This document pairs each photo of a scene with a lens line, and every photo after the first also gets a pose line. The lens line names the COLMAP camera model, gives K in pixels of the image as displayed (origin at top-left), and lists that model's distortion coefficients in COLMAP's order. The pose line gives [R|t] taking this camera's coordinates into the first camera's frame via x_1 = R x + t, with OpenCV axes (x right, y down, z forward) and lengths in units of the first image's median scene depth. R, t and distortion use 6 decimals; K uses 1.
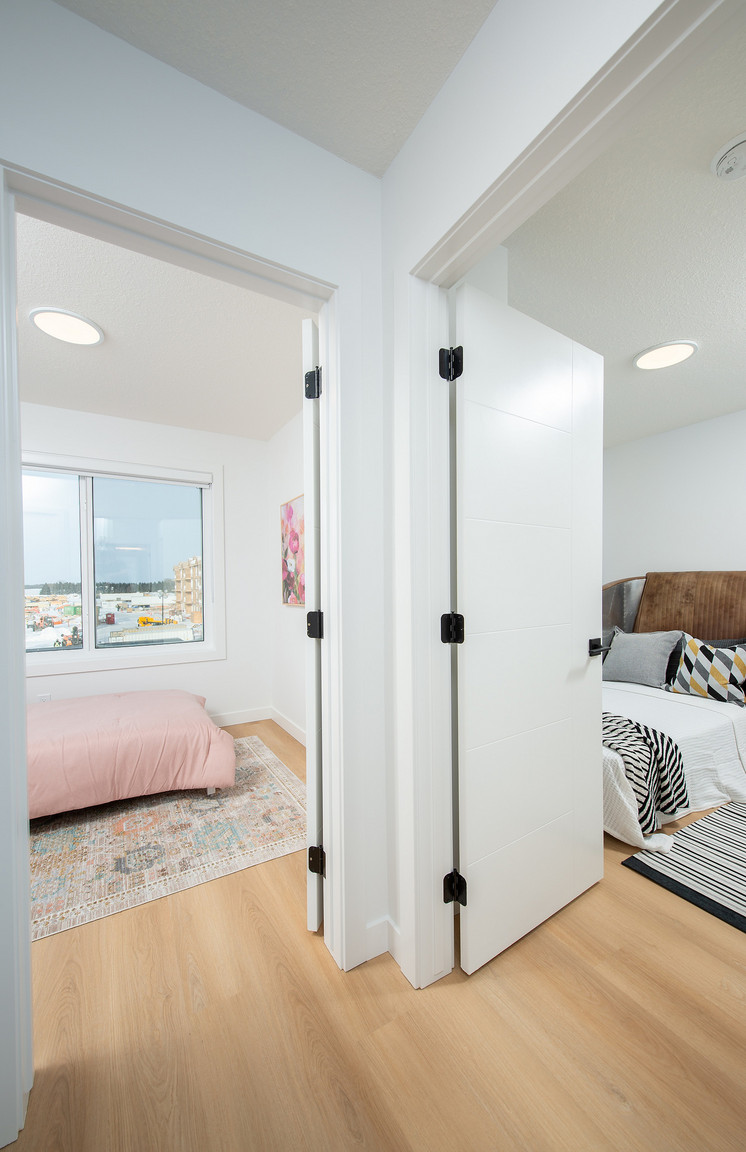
lens RADIAL K [[437.8, 0, 371.7], [0, 437.8, 590.9], [0, 0, 1]] dist [0.007591, -0.000091]
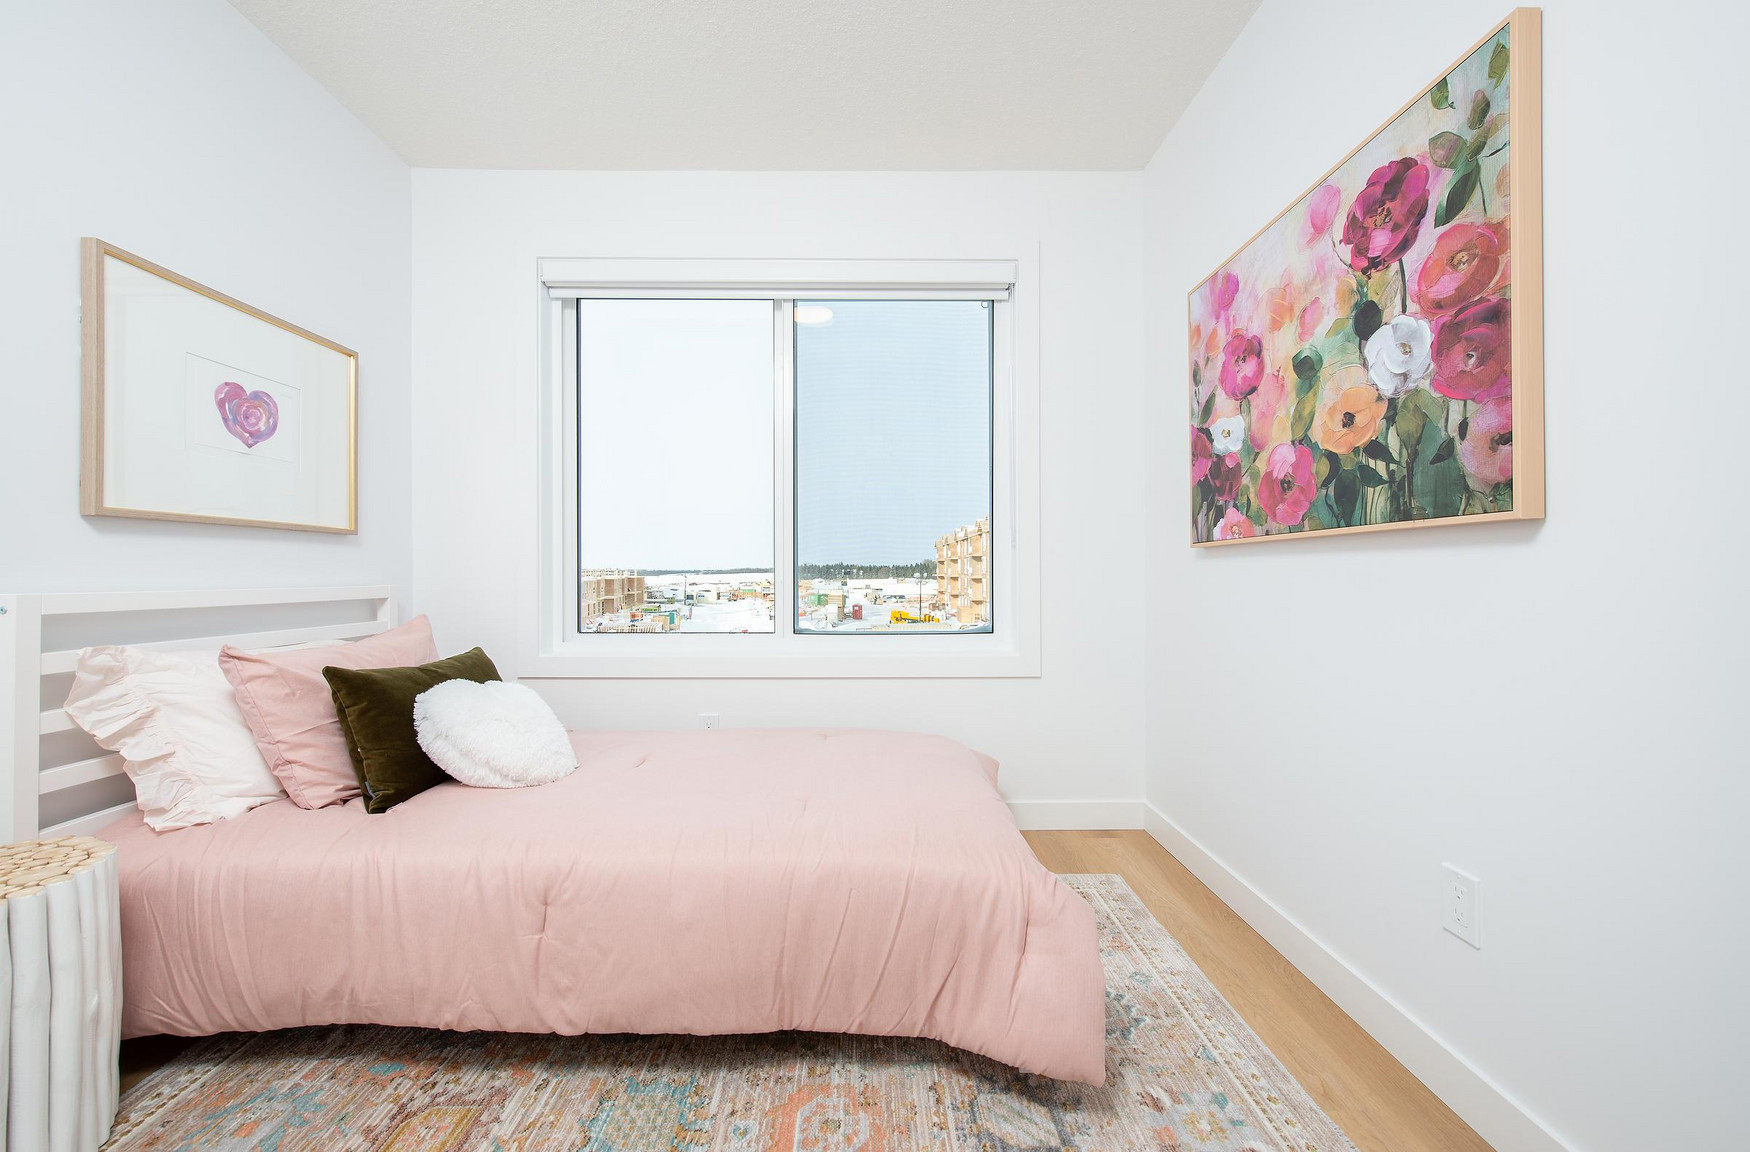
lens RADIAL K [[608.3, 0, 875.0], [0, 608.3, 576.0], [0, 0, 1]] dist [-0.000363, -0.000017]
pose [[0.866442, 0.002892, -0.499270, -0.181547], [-0.013322, 0.999761, -0.017328, 0.070569], [0.499101, 0.021665, 0.866273, 0.405924]]
